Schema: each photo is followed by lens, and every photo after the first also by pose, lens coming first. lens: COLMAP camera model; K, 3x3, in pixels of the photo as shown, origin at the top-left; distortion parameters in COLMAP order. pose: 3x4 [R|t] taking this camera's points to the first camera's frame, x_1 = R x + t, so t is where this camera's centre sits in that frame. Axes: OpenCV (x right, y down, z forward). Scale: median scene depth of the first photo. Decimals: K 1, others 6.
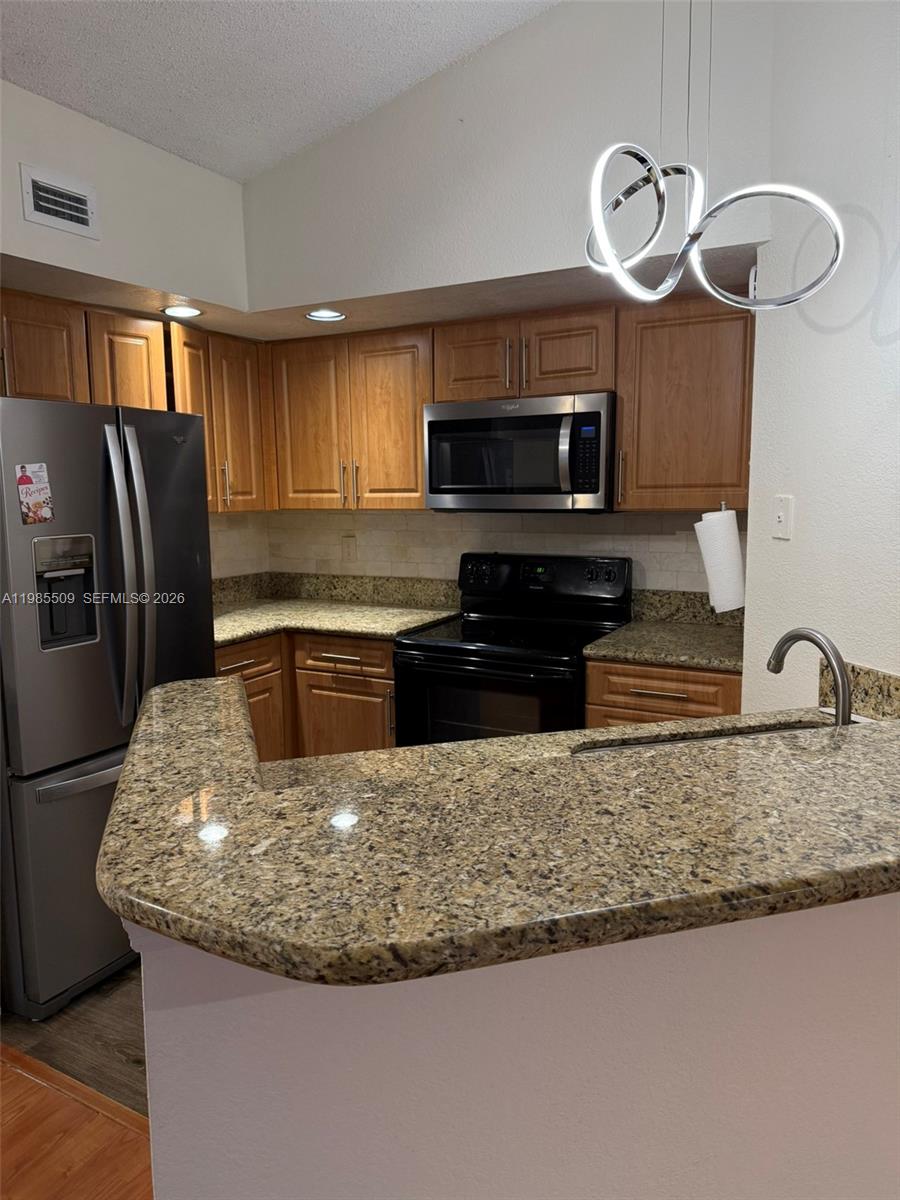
lens RADIAL K [[838.9, 0, 434.9], [0, 838.9, 603.7], [0, 0, 1]] dist [0.037815, -0.040172]
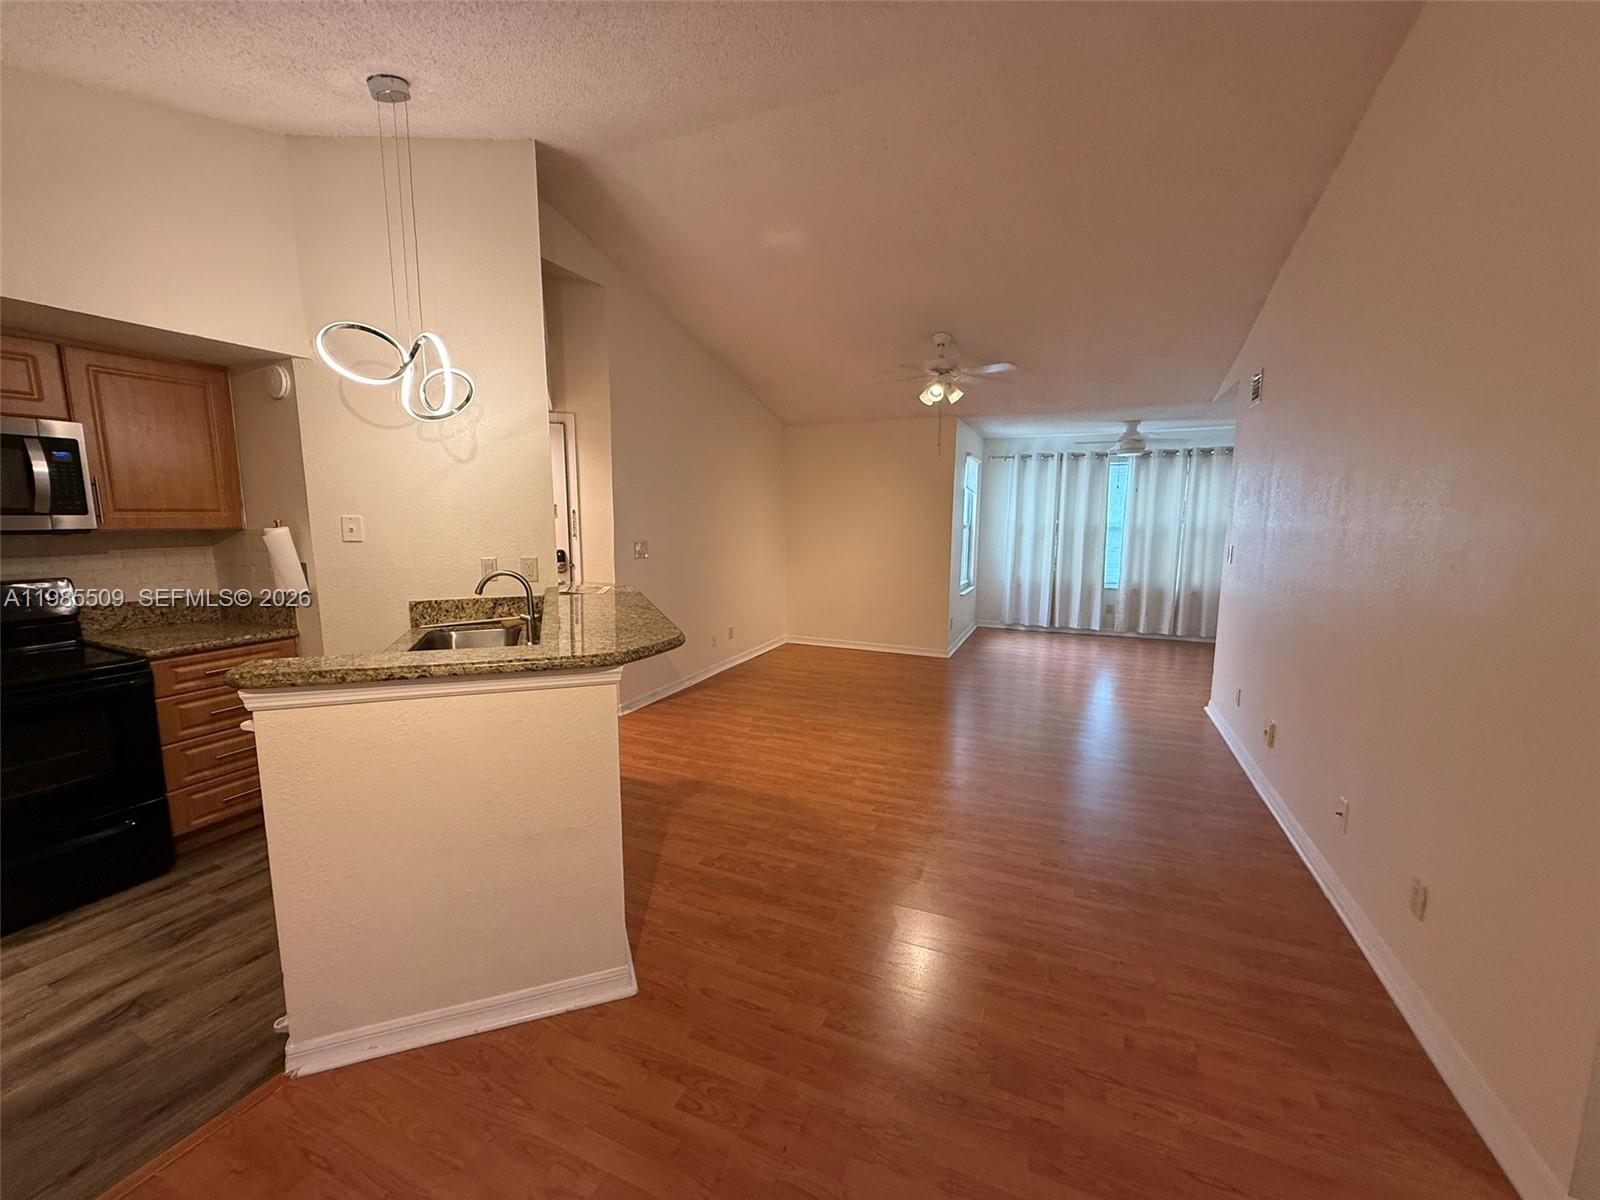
lens RADIAL K [[637.6, 0, 801.3], [0, 637.6, 600.1], [0, 0, 1]] dist [0.001668, 0.000014]
pose [[-0.096205, -0.121312, 0.987941, -0.919415], [0.141004, 0.980875, 0.134175, -0.006517], [-0.985324, 0.152212, -0.077260, 0.227309]]
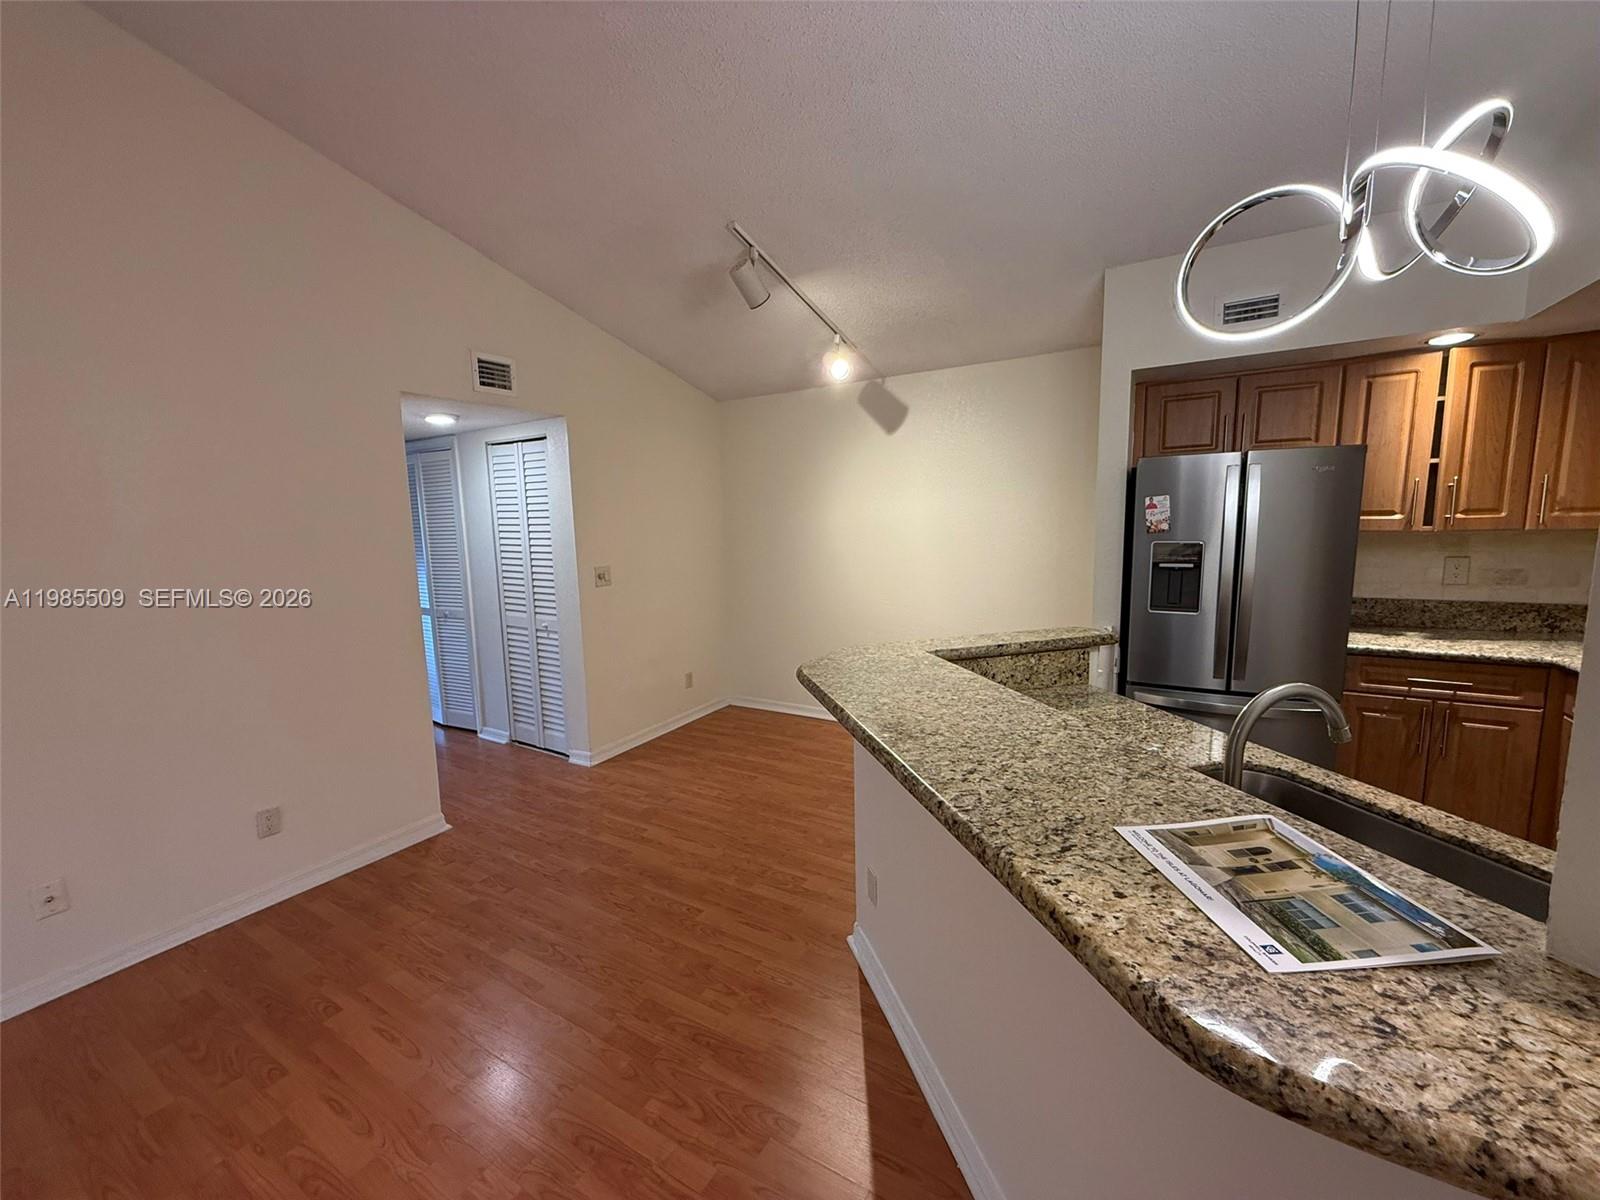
lens RADIAL K [[637.6, 0, 801.2], [0, 637.6, 602.2], [0, 0, 1]] dist [0.001668, 0.000014]
pose [[-0.029741, 0.144486, -0.989060, 0.731798], [-0.117968, 0.982075, 0.147013, -0.059817], [0.992572, 0.121050, -0.012163, 0.330384]]
